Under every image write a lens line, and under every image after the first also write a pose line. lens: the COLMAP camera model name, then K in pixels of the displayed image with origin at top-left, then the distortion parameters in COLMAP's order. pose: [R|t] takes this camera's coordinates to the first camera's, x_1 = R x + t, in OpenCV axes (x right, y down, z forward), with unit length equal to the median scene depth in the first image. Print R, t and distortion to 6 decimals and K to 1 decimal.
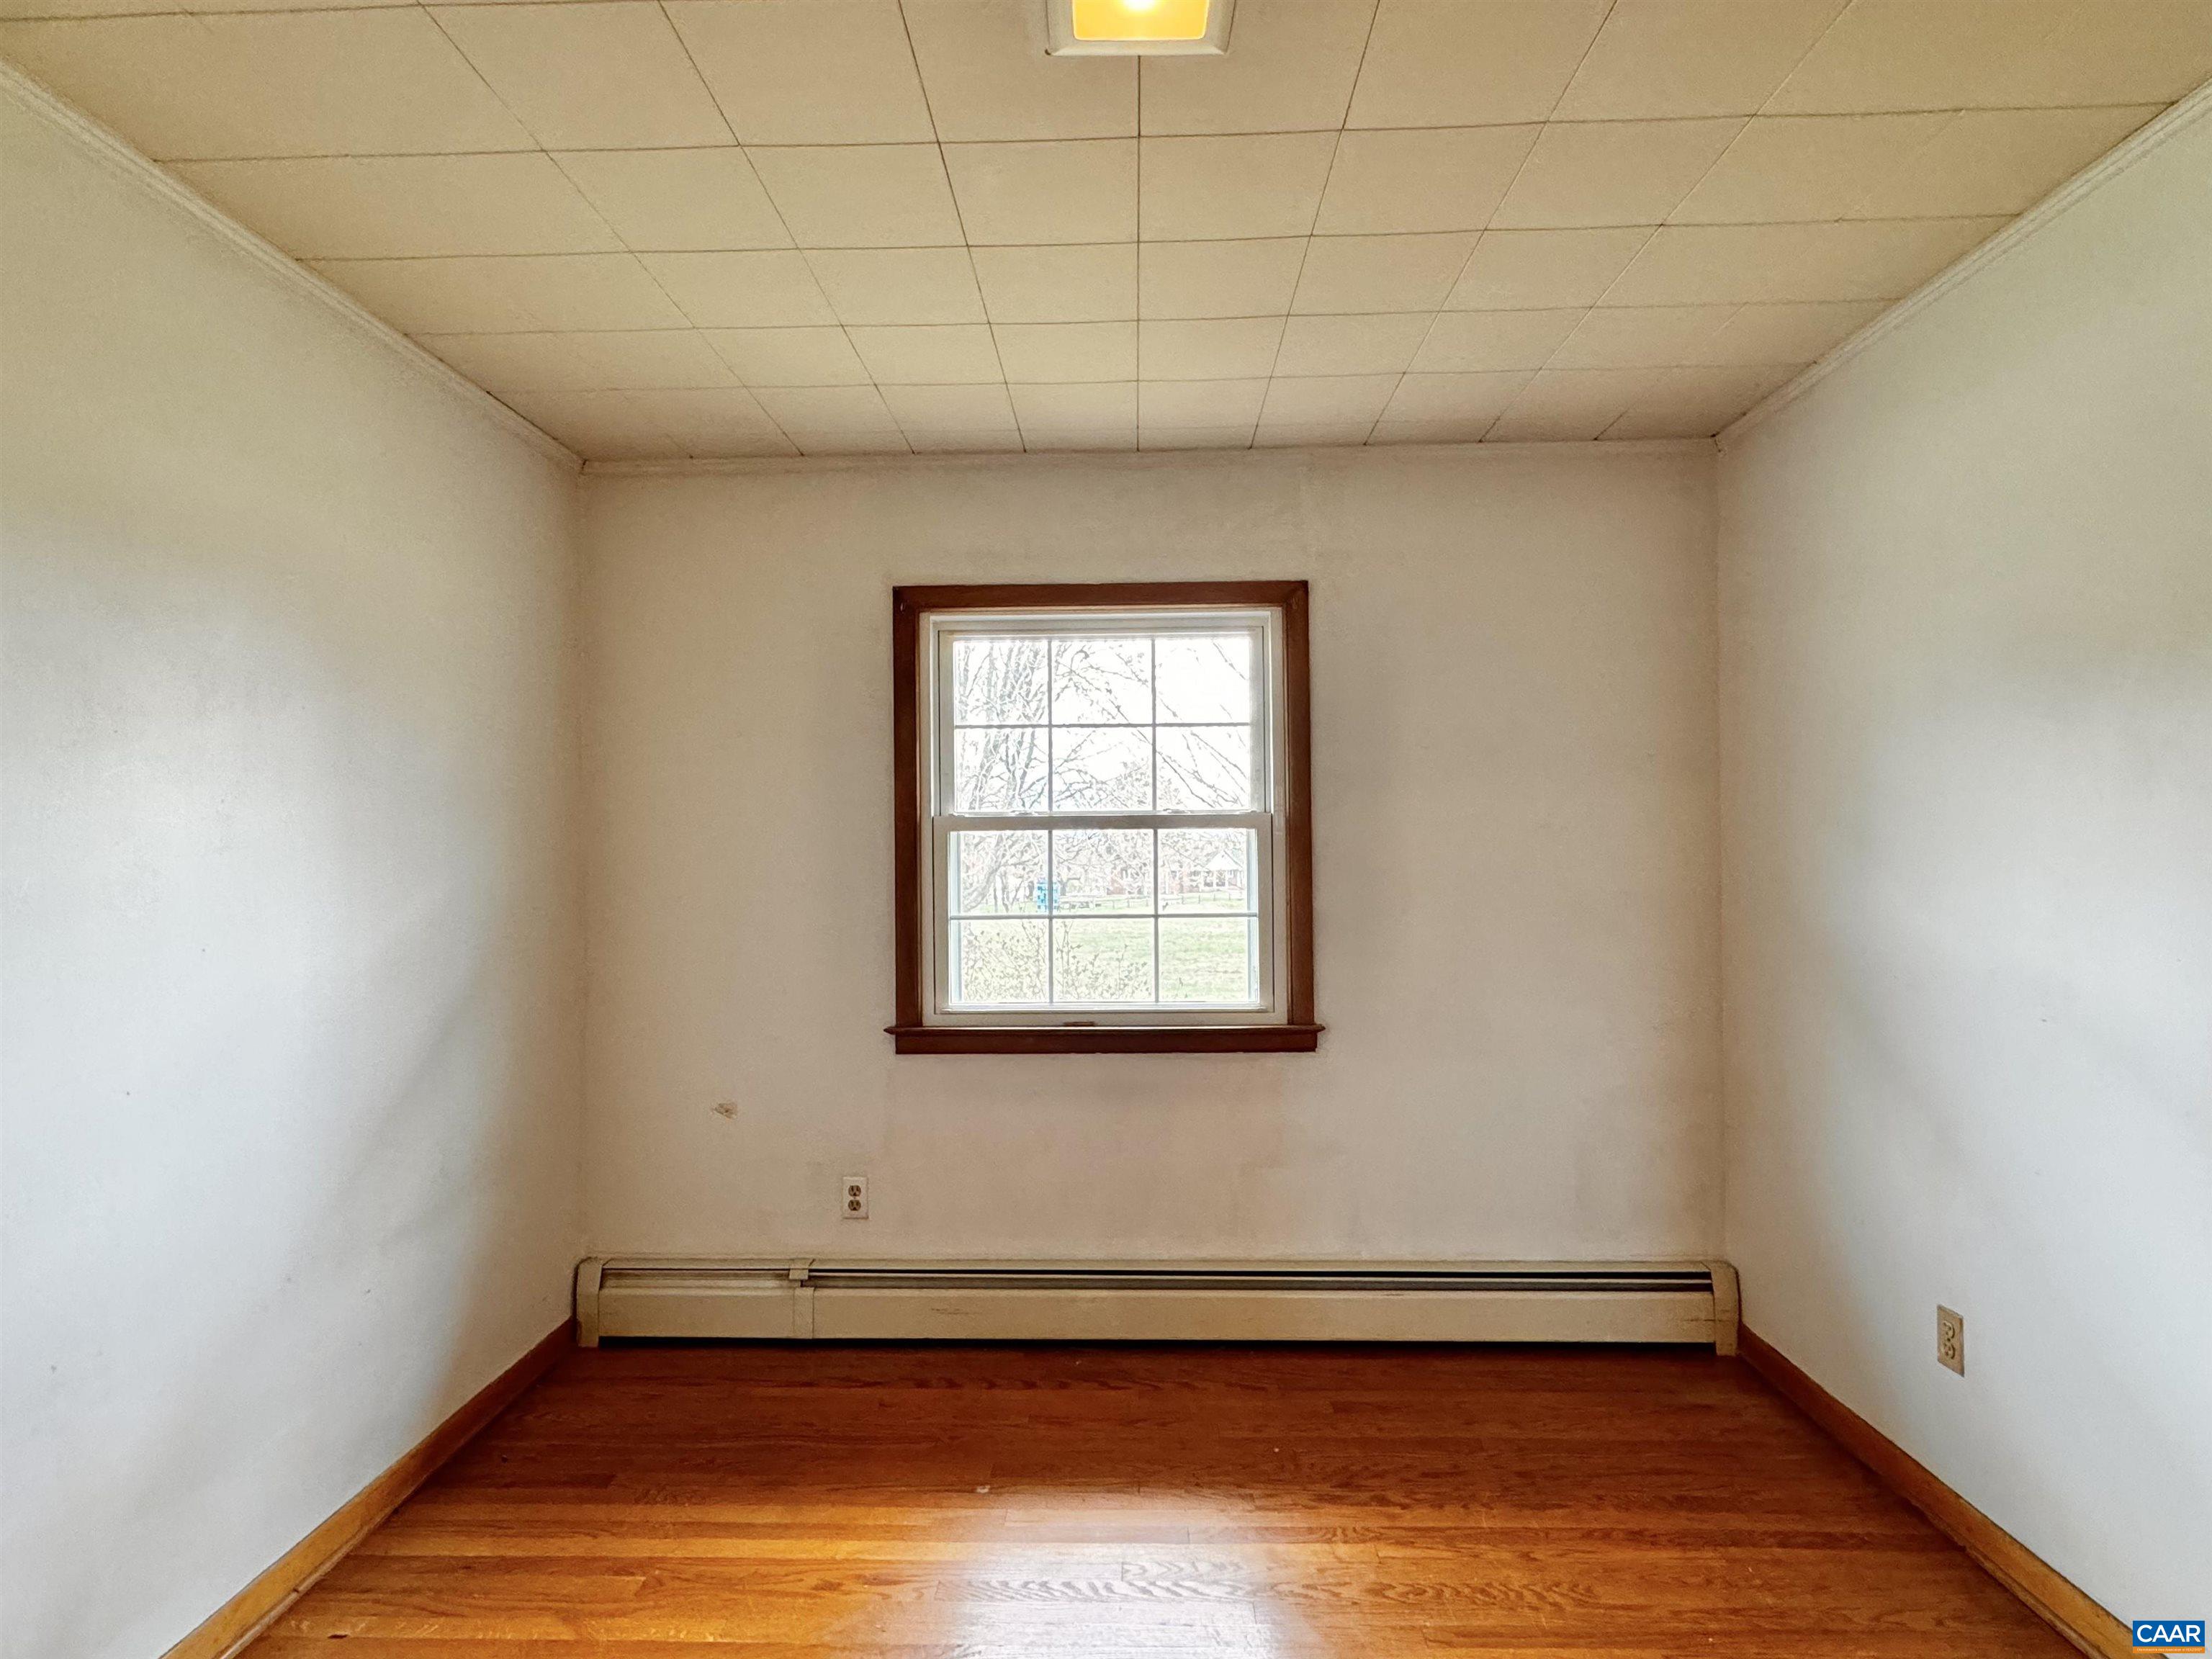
lens RADIAL K [[1150.5, 0, 1126.4], [0, 1150.5, 846.3], [0, 0, 1]] dist [0.003642, -0.000215]
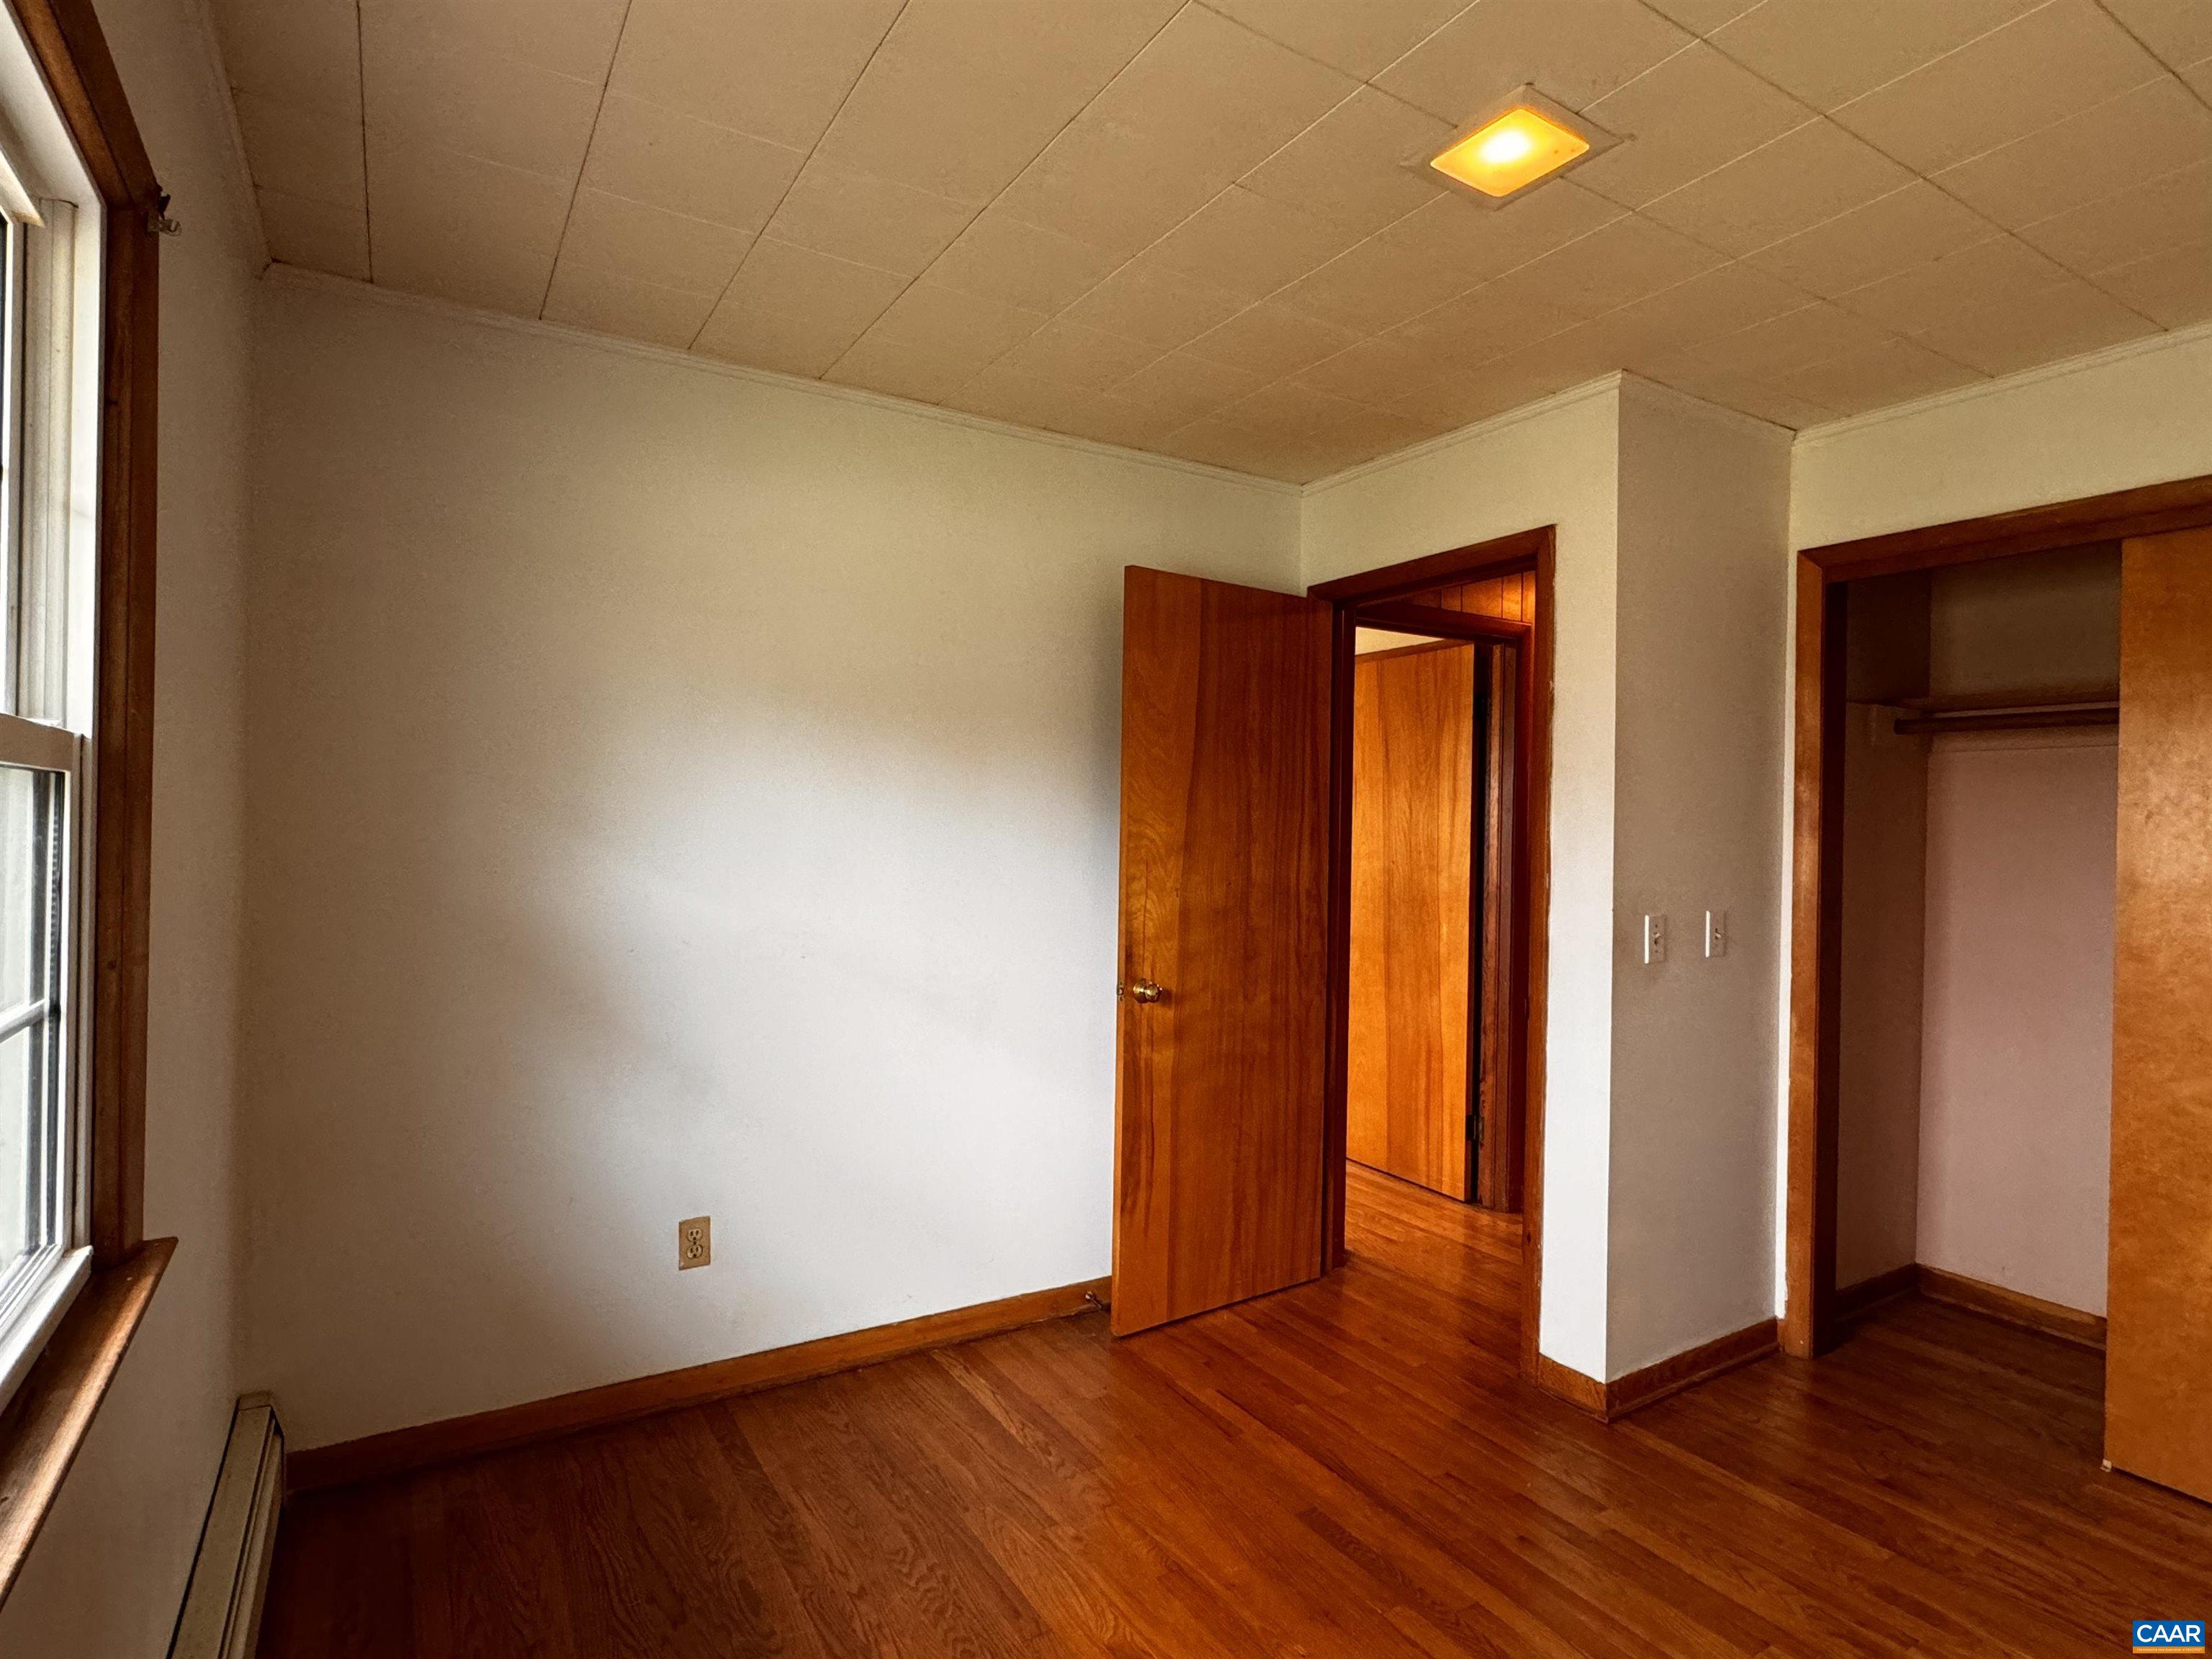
lens RADIAL K [[1150.5, 0, 1083.7], [0, 1150.5, 827.9], [0, 0, 1]] dist [0.003642, -0.000215]
pose [[-0.521865, -0.002652, 0.853024, -0.380444], [-0.024593, 0.999626, -0.011938, -0.001239], [-0.852673, -0.027208, -0.521735, 0.940096]]
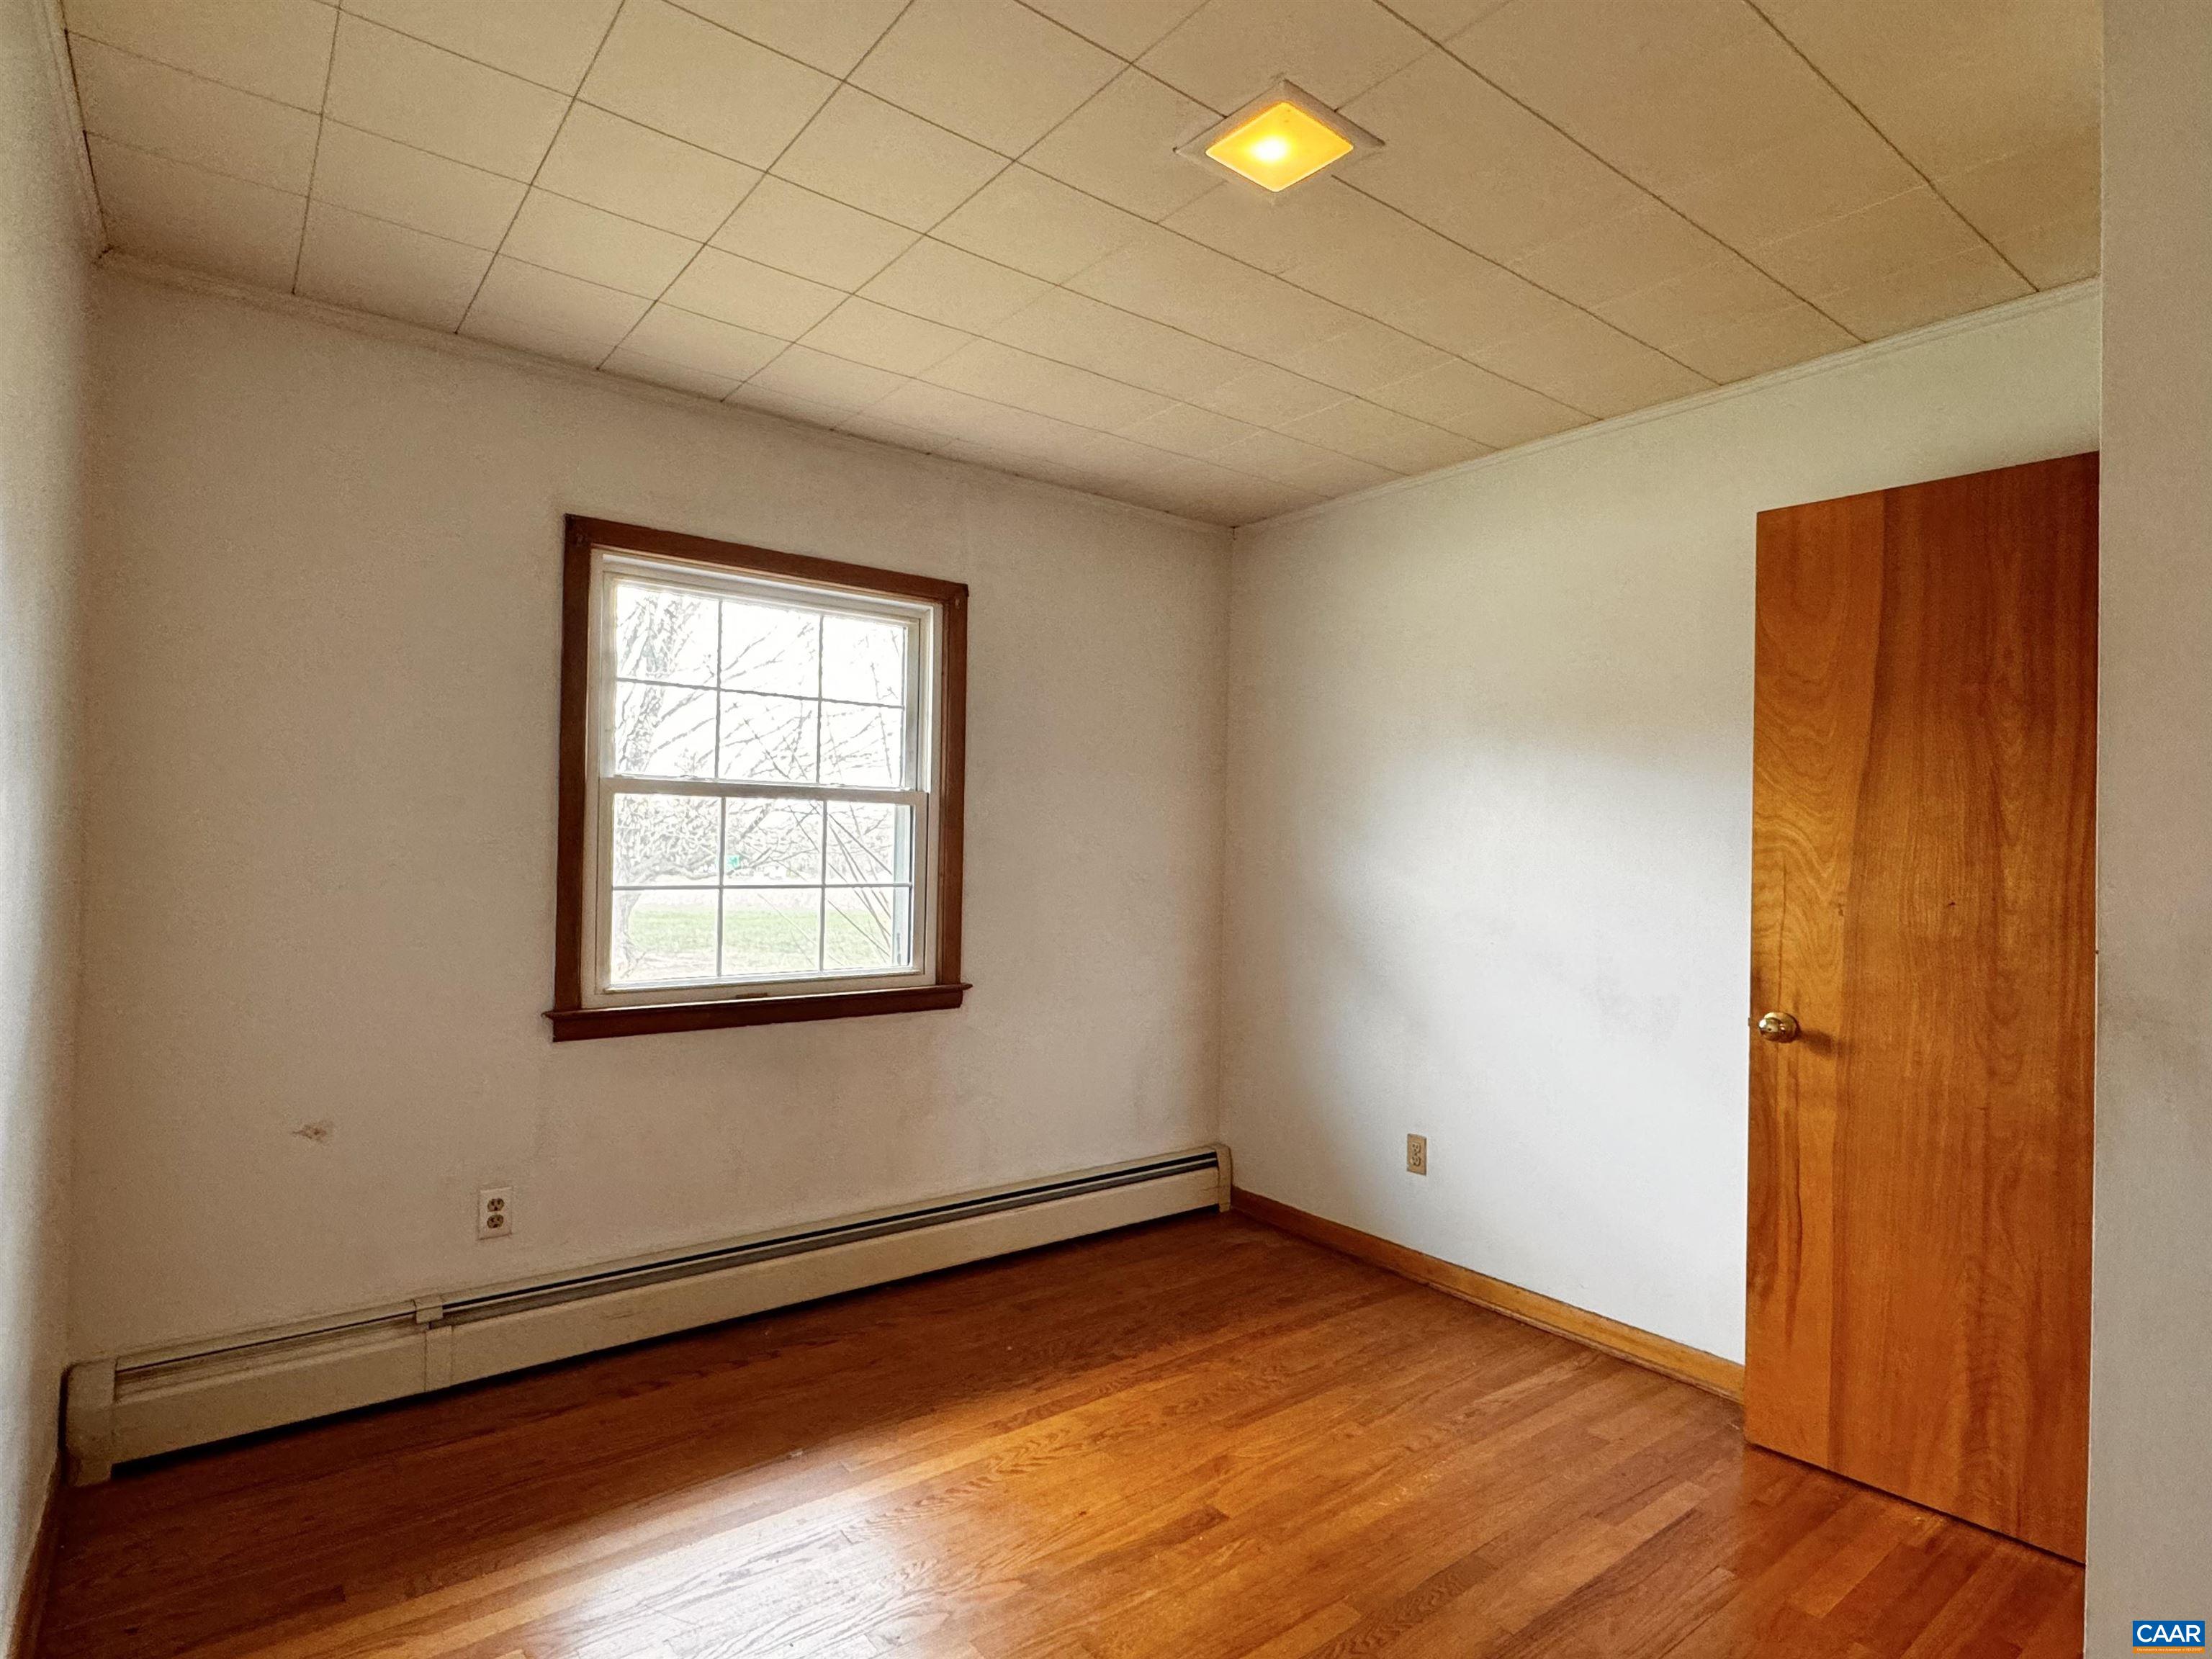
lens RADIAL K [[1150.5, 0, 1133.0], [0, 1150.5, 832.9], [0, 0, 1]] dist [0.003642, -0.000215]
pose [[0.771270, 0.028951, 0.635849, -0.424570], [-0.033076, 0.999438, -0.005385, 0.010036], [-0.635648, -0.016878, 0.771795, 0.036171]]
